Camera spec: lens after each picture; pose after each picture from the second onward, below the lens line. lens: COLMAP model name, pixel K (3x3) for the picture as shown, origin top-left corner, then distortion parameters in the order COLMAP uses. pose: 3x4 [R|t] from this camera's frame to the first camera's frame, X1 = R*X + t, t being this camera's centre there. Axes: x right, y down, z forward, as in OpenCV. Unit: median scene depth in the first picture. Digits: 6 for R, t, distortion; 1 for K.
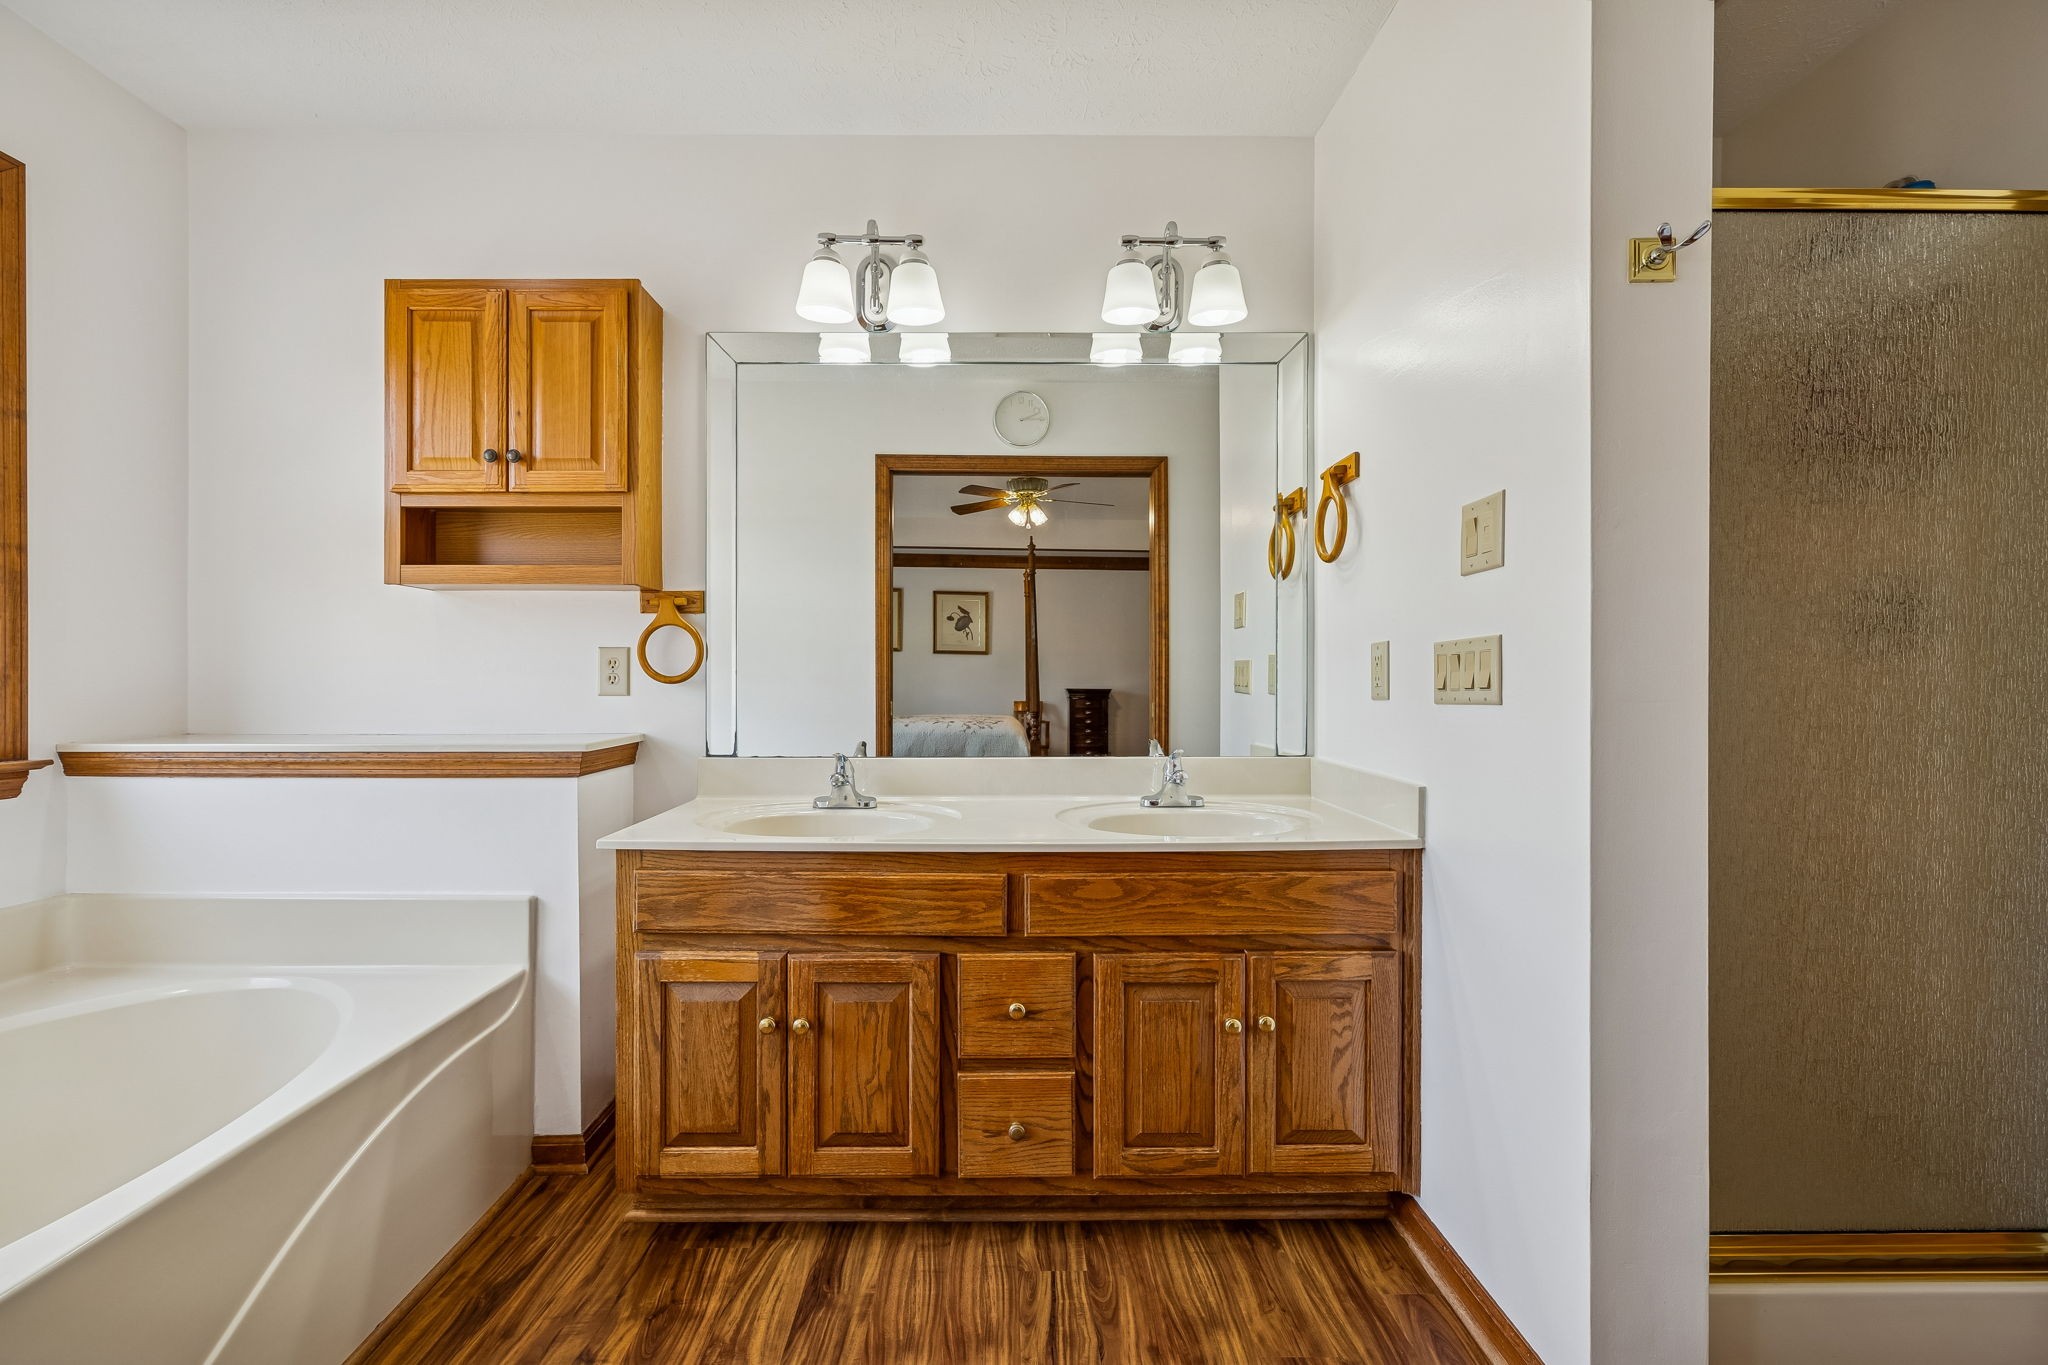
lens RADIAL K [[853.4, 0, 1024.0], [0, 853.4, 682.5], [0, 0, 1]] dist [-0.000364, 0.000218]
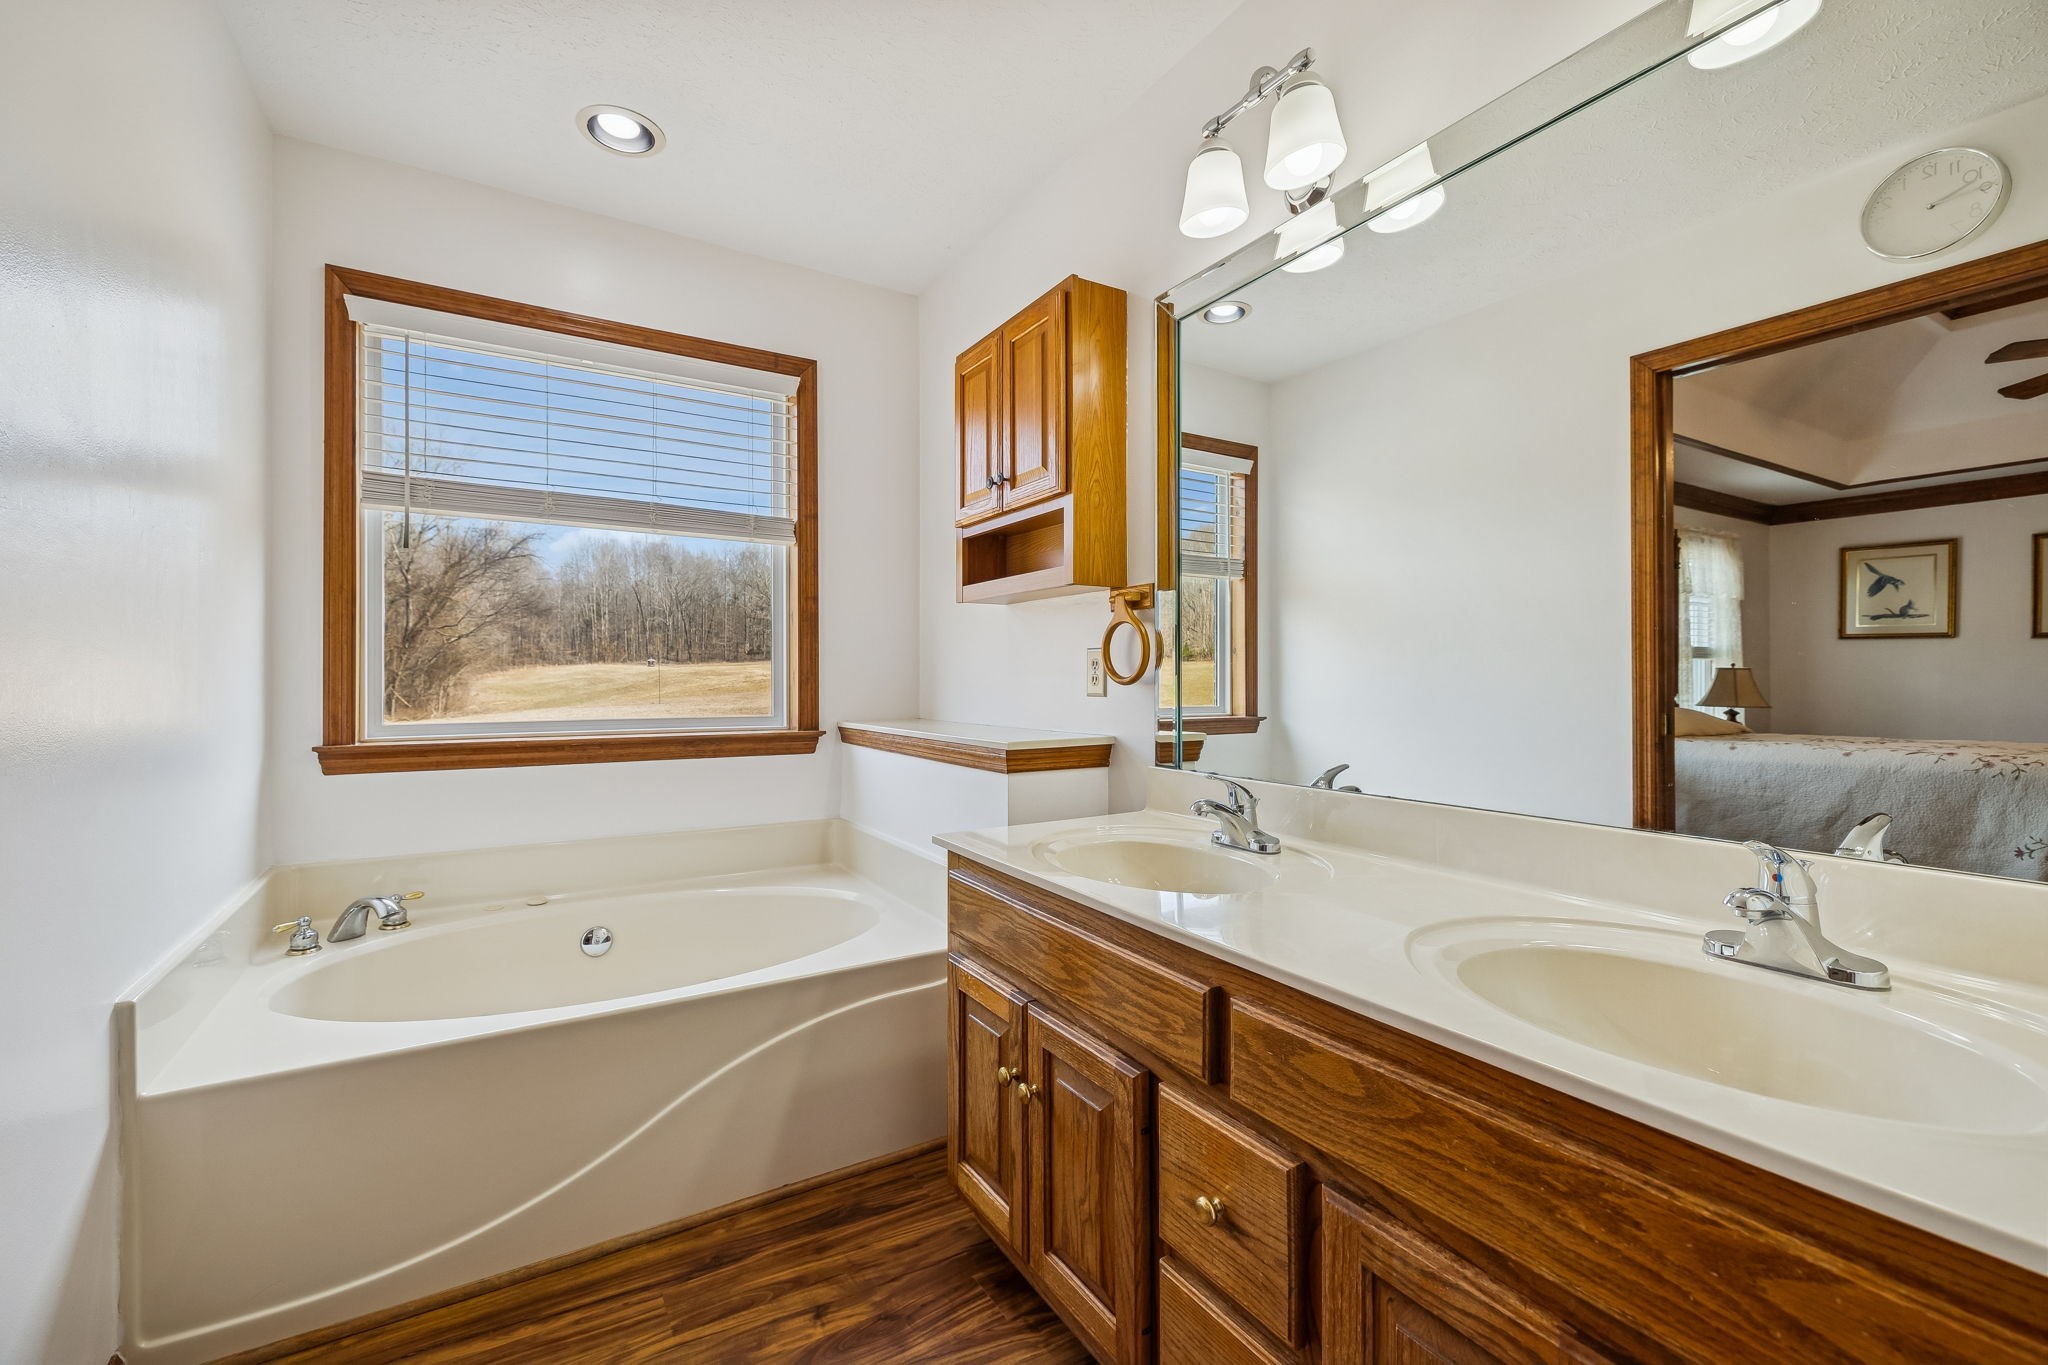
lens RADIAL K [[866.3, 0, 1031.7], [0, 866.3, 676.8], [0, 0, 1]] dist [-0.000271, 0.000511]
pose [[0.505002, -0.002367, -0.863115, 0.468197], [-0.004211, 0.999978, -0.005207, -0.003257], [0.863108, 0.006264, 0.504981, 0.556588]]
